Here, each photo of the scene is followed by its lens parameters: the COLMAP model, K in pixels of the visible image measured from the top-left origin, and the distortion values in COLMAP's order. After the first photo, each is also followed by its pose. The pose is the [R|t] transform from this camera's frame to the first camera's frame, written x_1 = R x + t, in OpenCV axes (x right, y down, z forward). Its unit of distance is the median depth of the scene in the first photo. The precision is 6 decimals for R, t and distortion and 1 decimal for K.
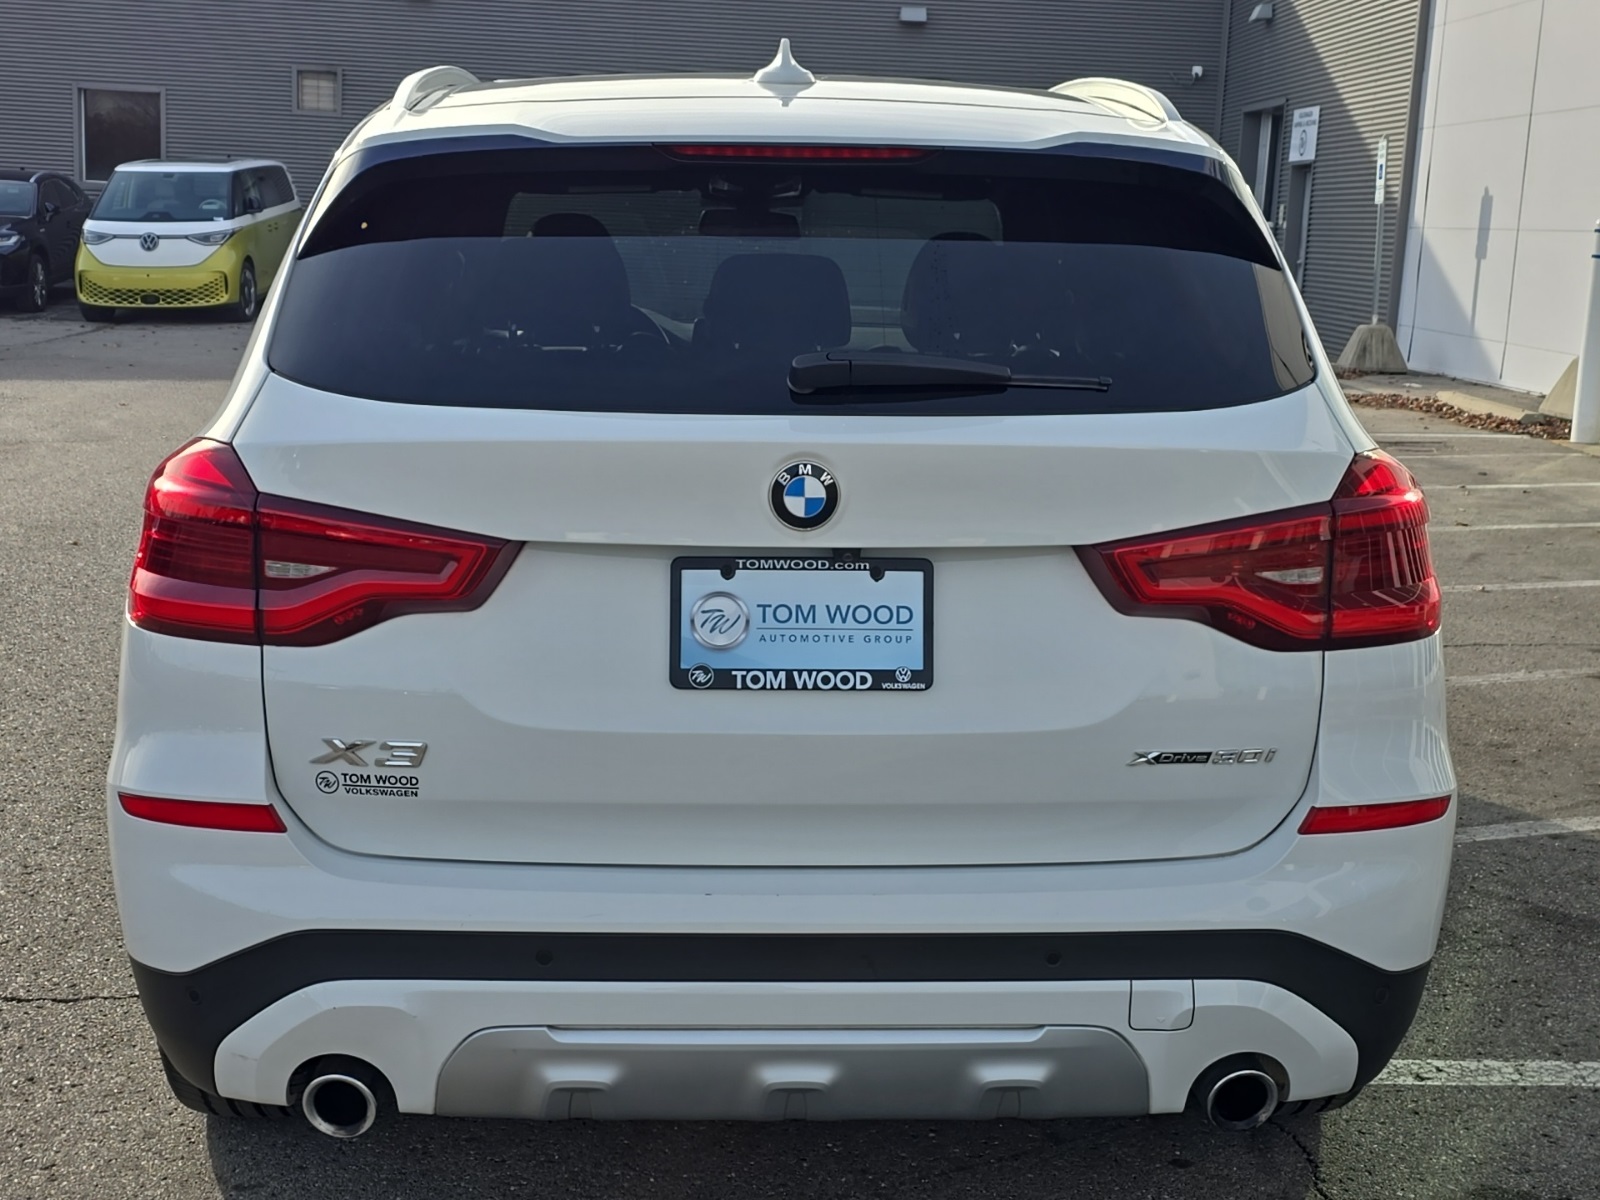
lens RADIAL K [[2050.9, 0, 800.0], [0, 2050.9, 600.0], [0, 0, 1]] dist [0.132300, -0.123801]
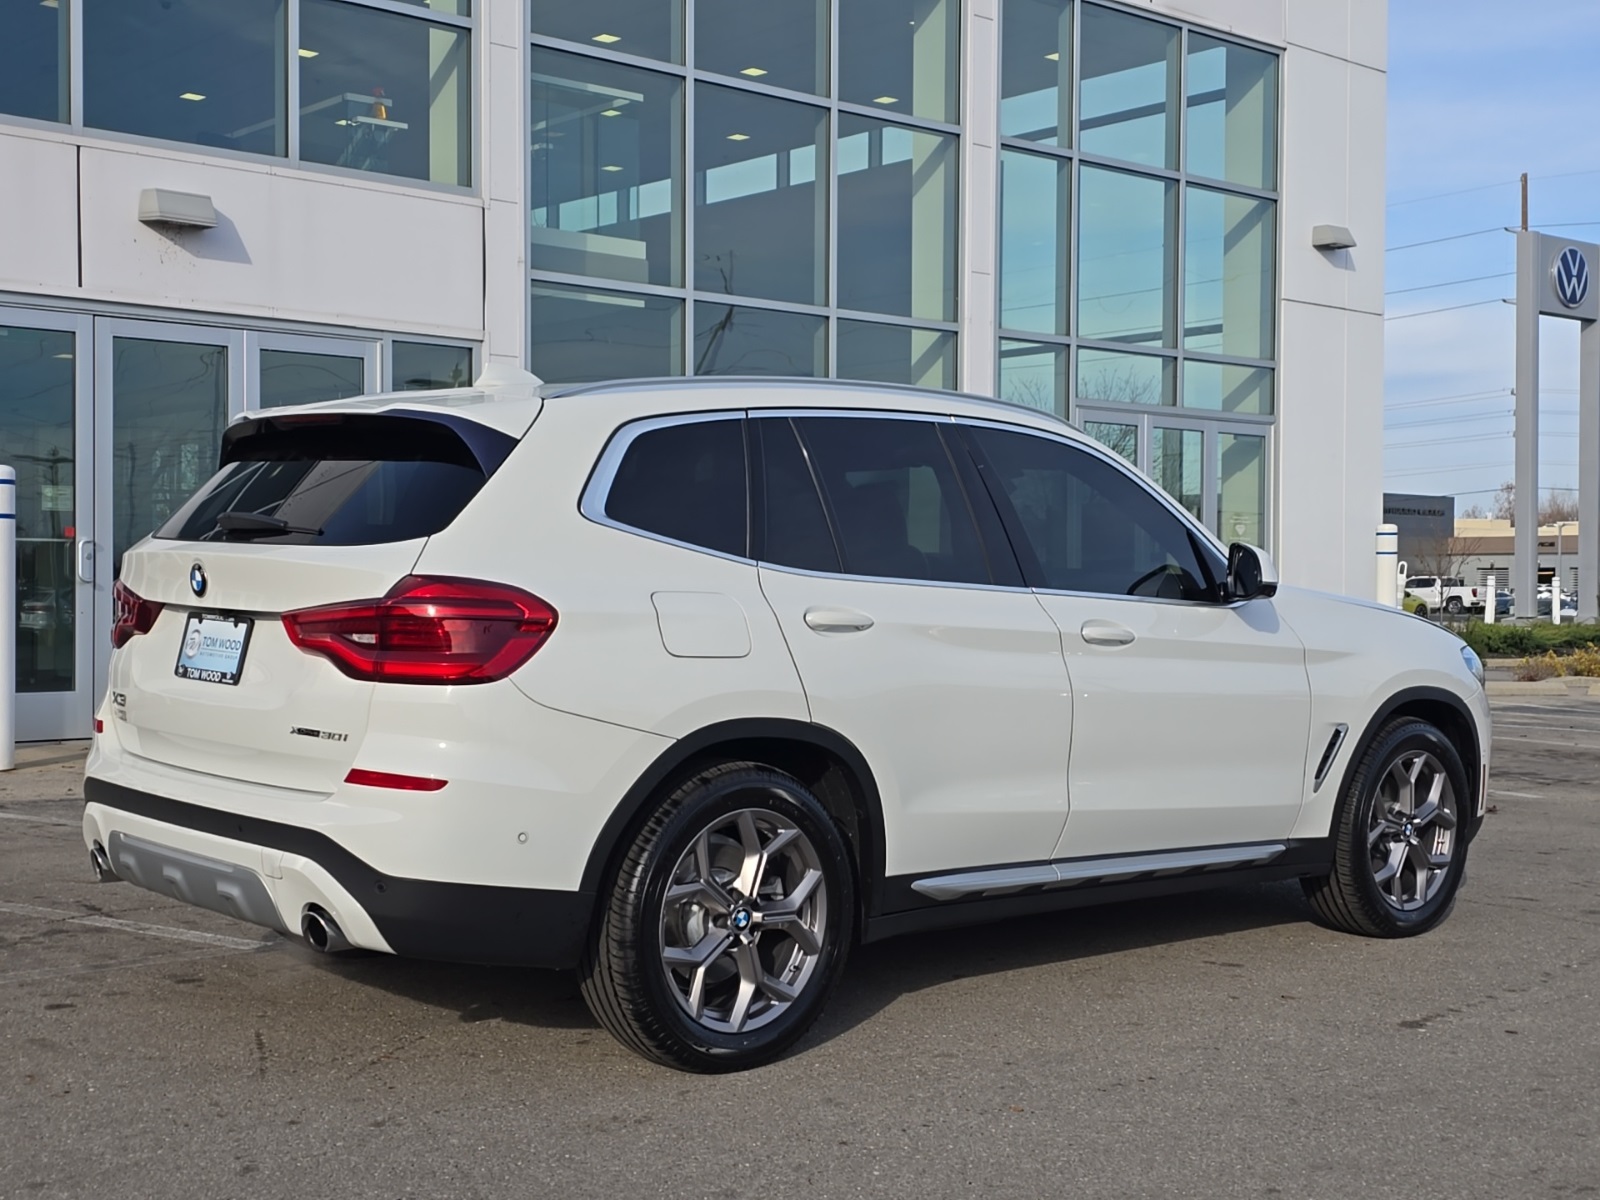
lens RADIAL K [[2050.9, 0, 800.0], [0, 2050.9, 600.0], [0, 0, 1]] dist [0.132300, -0.123801]
pose [[0.645036, 0.030131, -0.763558, 1.881164], [-0.144883, 0.985920, -0.083488, 0.051274], [0.750291, 0.164479, 0.640320, 0.135650]]
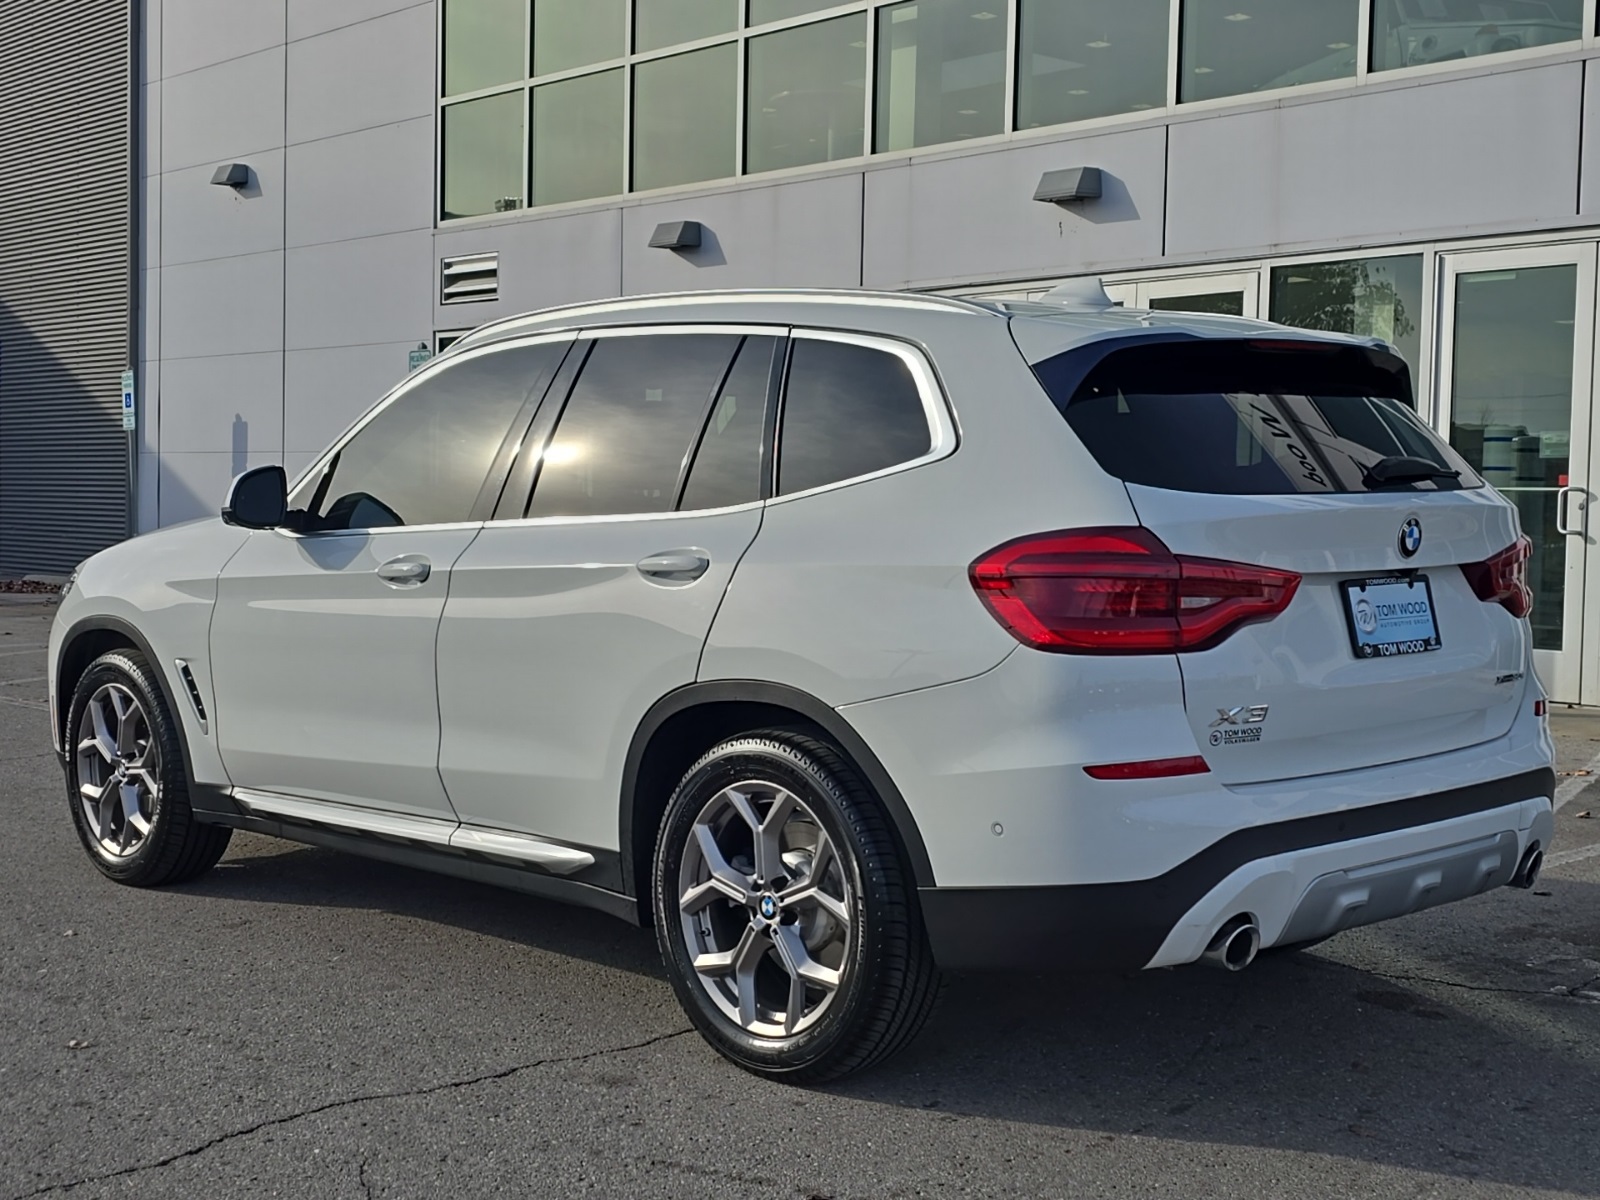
lens RADIAL K [[2050.9, 0, 800.0], [0, 2050.9, 600.0], [0, 0, 1]] dist [0.132300, -0.123801]
pose [[0.756368, -0.059349, 0.651449, -1.481172], [0.131408, 0.989360, -0.062437, 0.041351], [-0.640812, 0.132831, 0.756119, 0.013642]]
